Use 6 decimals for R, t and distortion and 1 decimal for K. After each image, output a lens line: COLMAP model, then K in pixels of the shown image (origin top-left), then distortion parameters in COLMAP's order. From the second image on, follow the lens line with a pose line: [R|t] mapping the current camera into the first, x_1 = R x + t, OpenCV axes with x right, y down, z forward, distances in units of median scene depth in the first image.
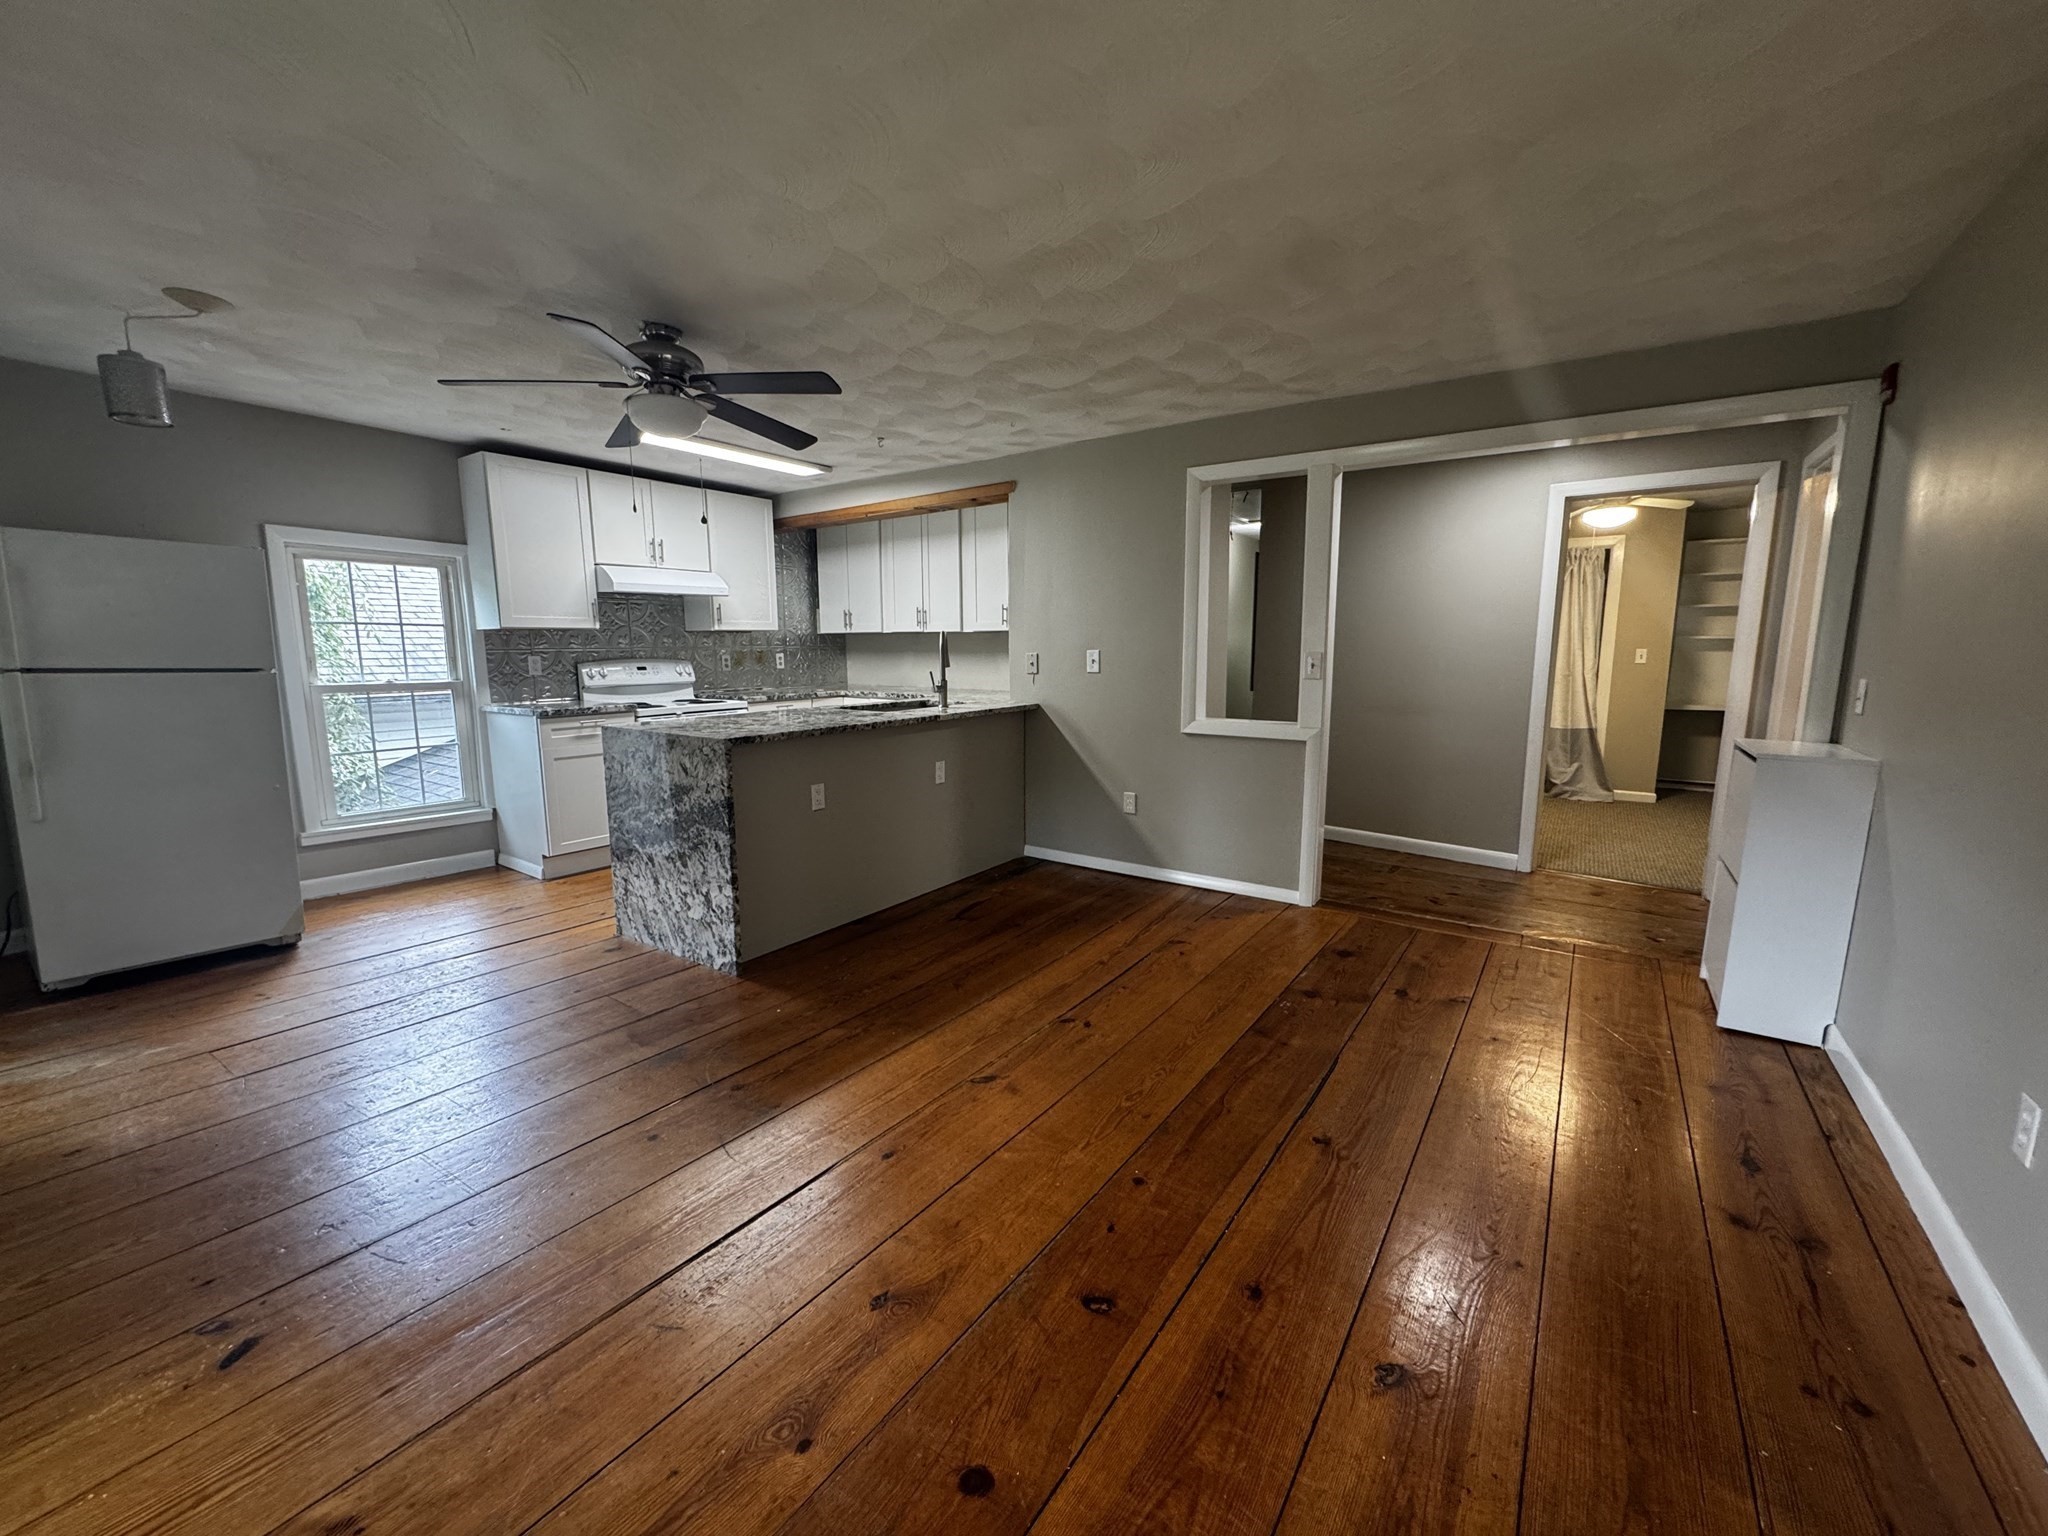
lens RADIAL K [[812.7, 0, 1024.0], [0, 812.7, 768.0], [0, 0, 1]] dist [-0.001733, 0.000099]
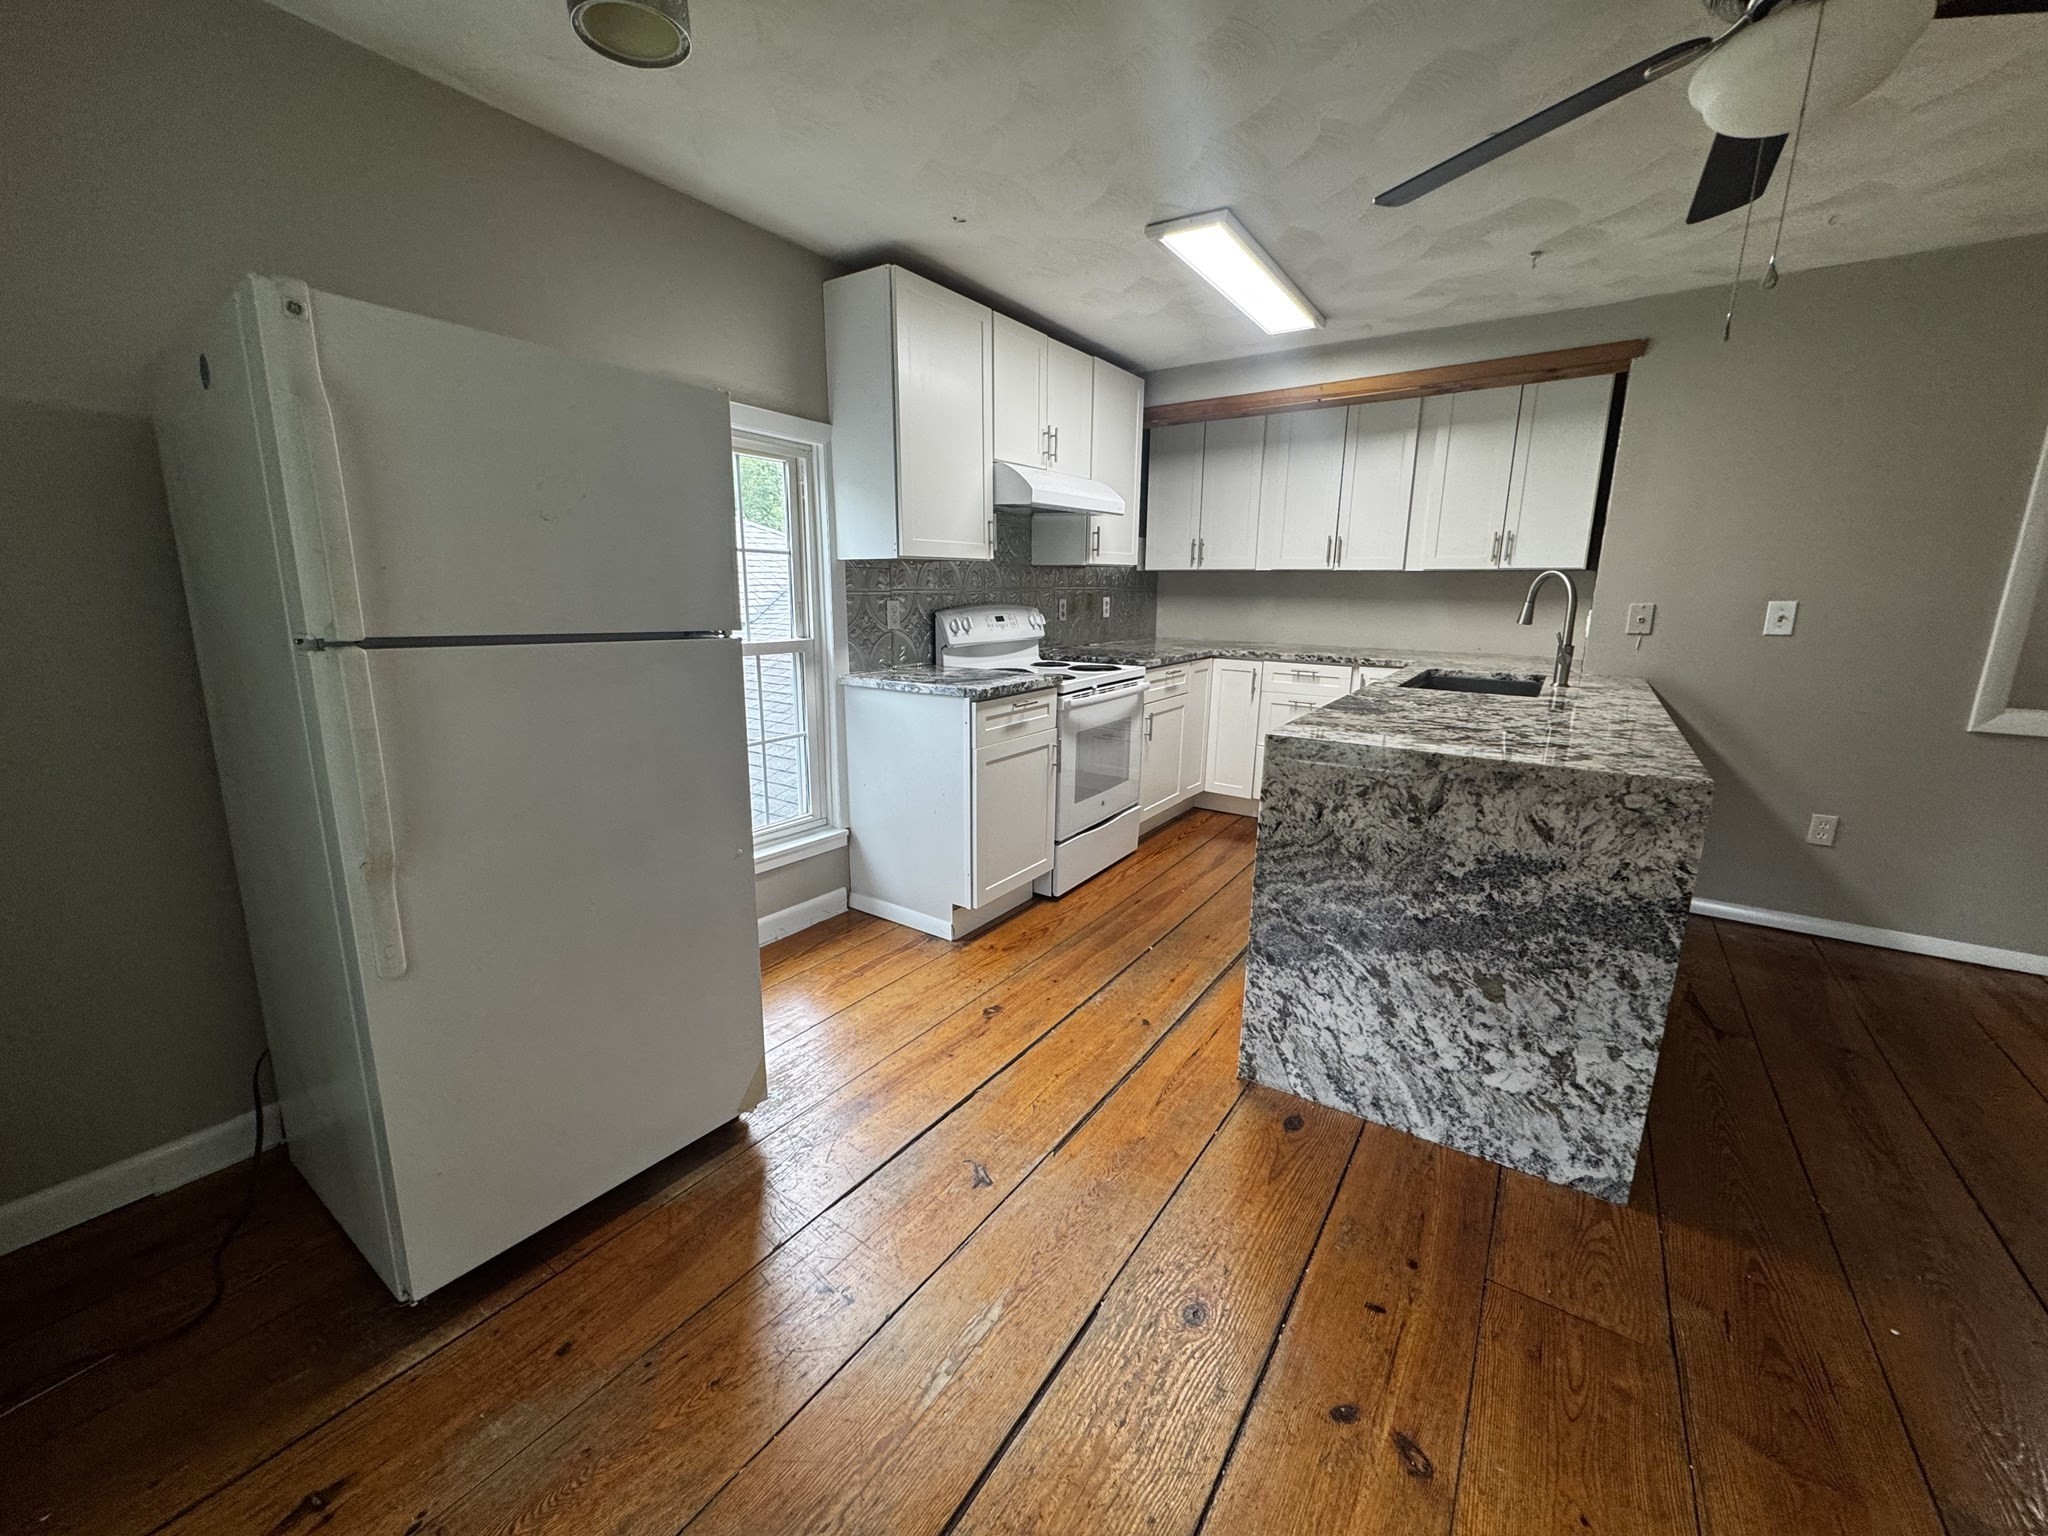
lens RADIAL K [[812.7, 0, 1024.0], [0, 812.7, 768.0], [0, 0, 1]] dist [-0.001733, 0.000099]
pose [[0.999778, 0.005484, 0.020348, -0.698539], [-0.006972, 0.997246, 0.073831, -0.068976], [-0.019887, -0.073956, 0.997063, 0.436114]]
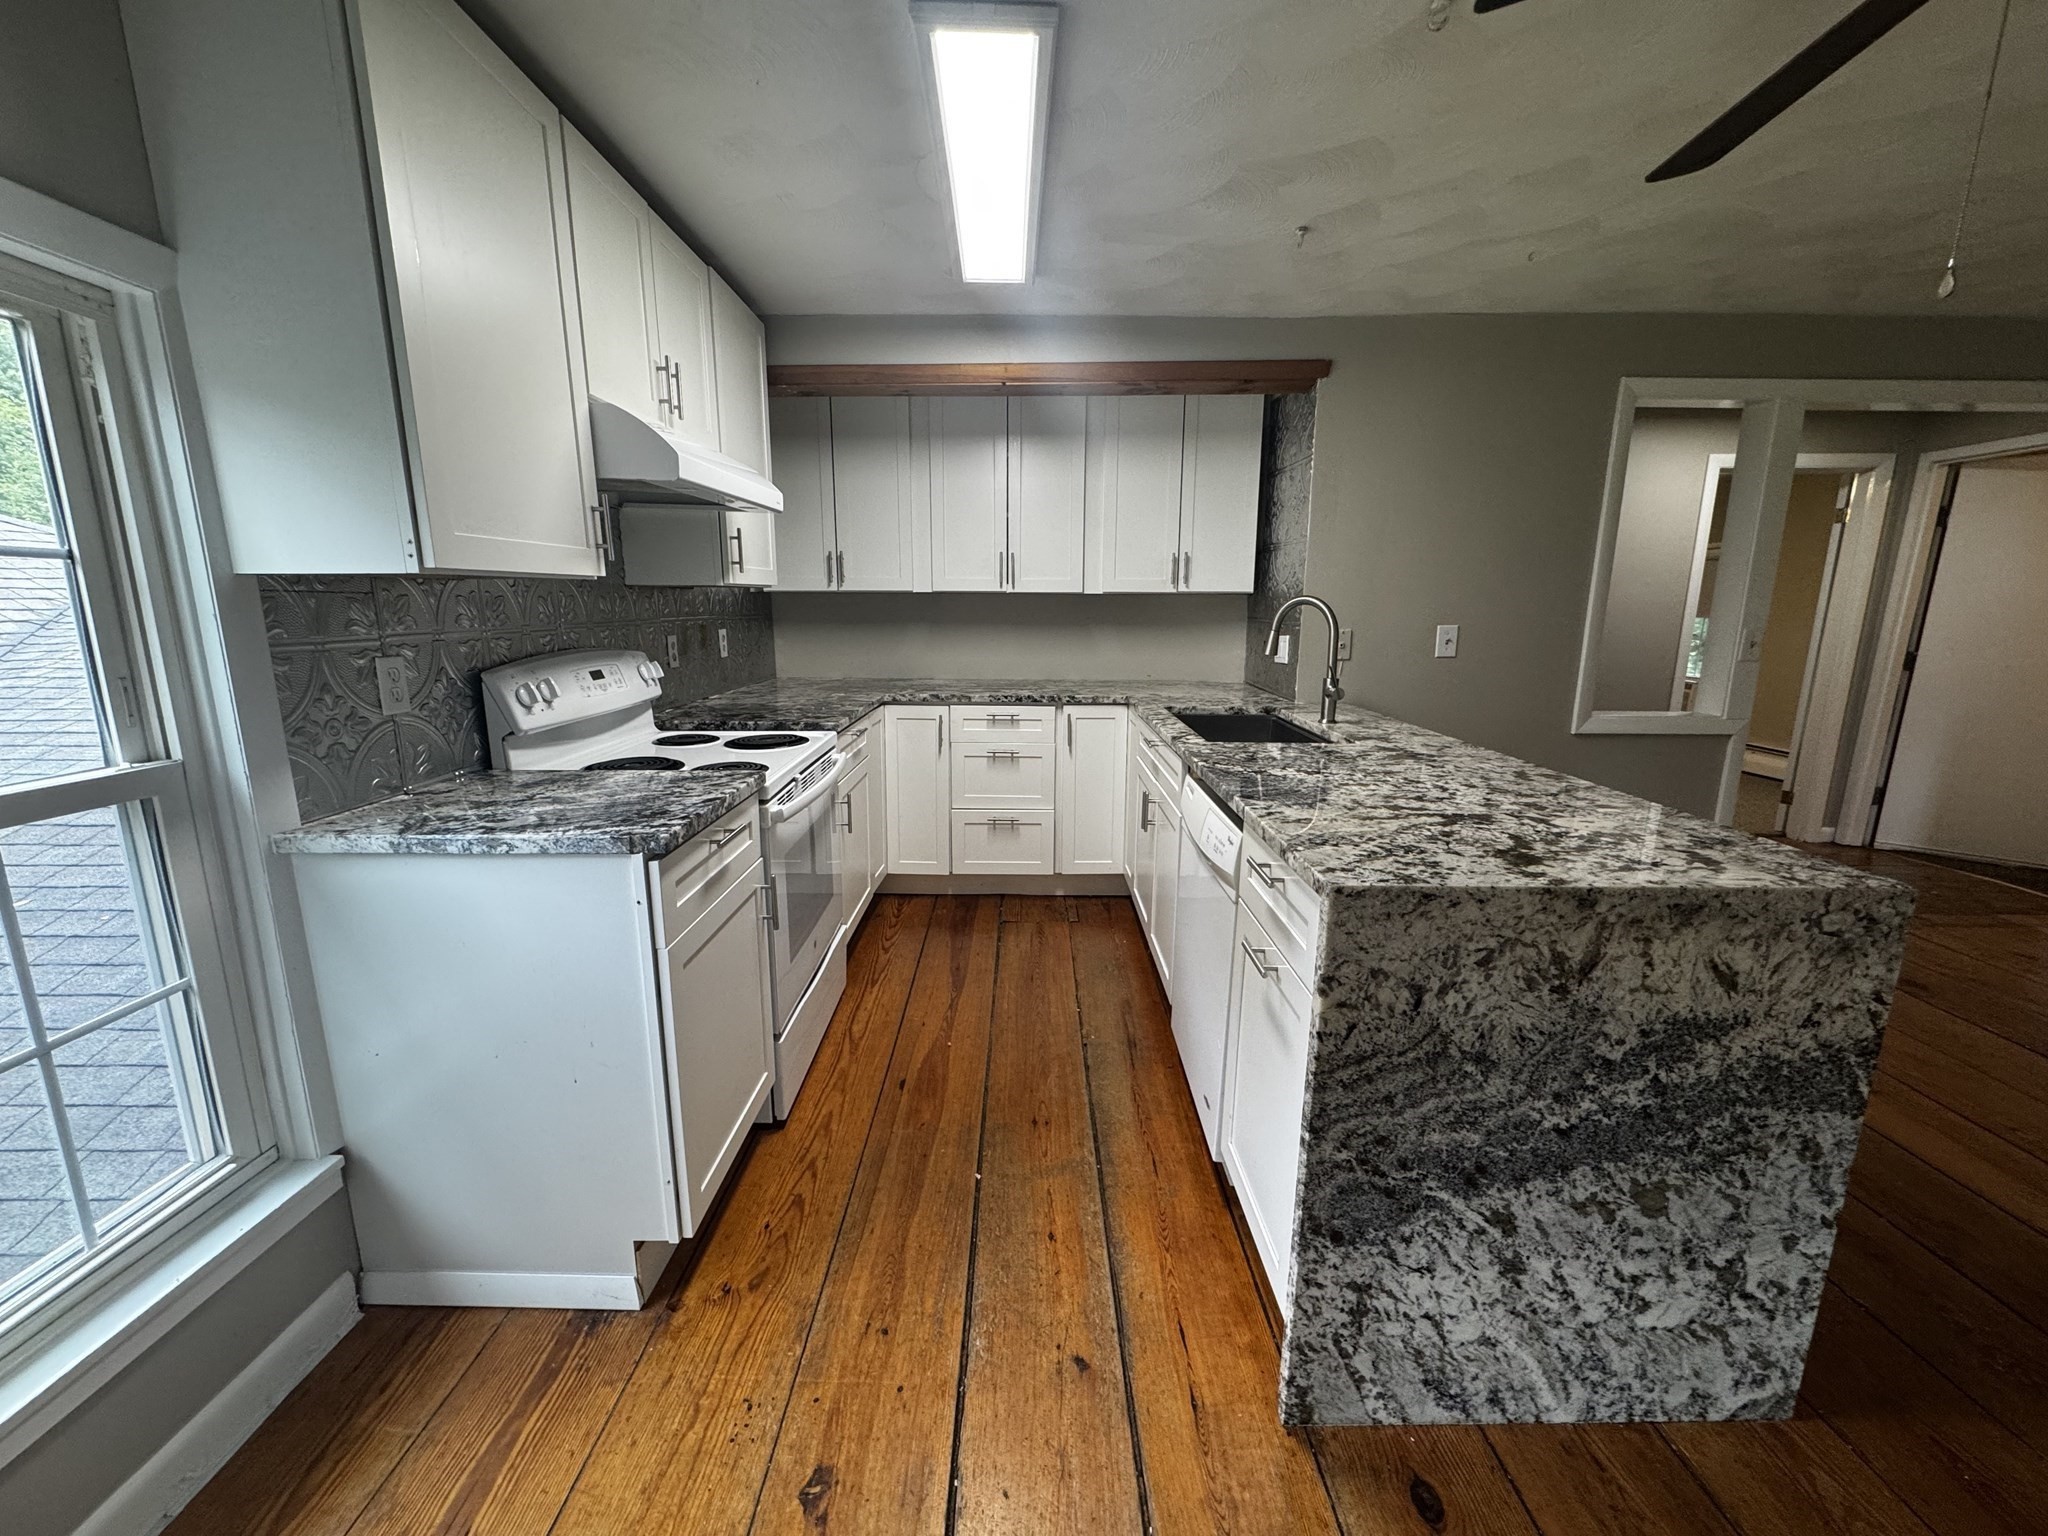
lens RADIAL K [[812.7, 0, 1024.0], [0, 812.7, 768.0], [0, 0, 1]] dist [-0.001733, 0.000099]
pose [[0.819611, -0.109817, 0.562297, -0.800867], [0.080036, 0.993781, 0.077424, -0.134975], [-0.567302, -0.018453, 0.823303, 0.797864]]
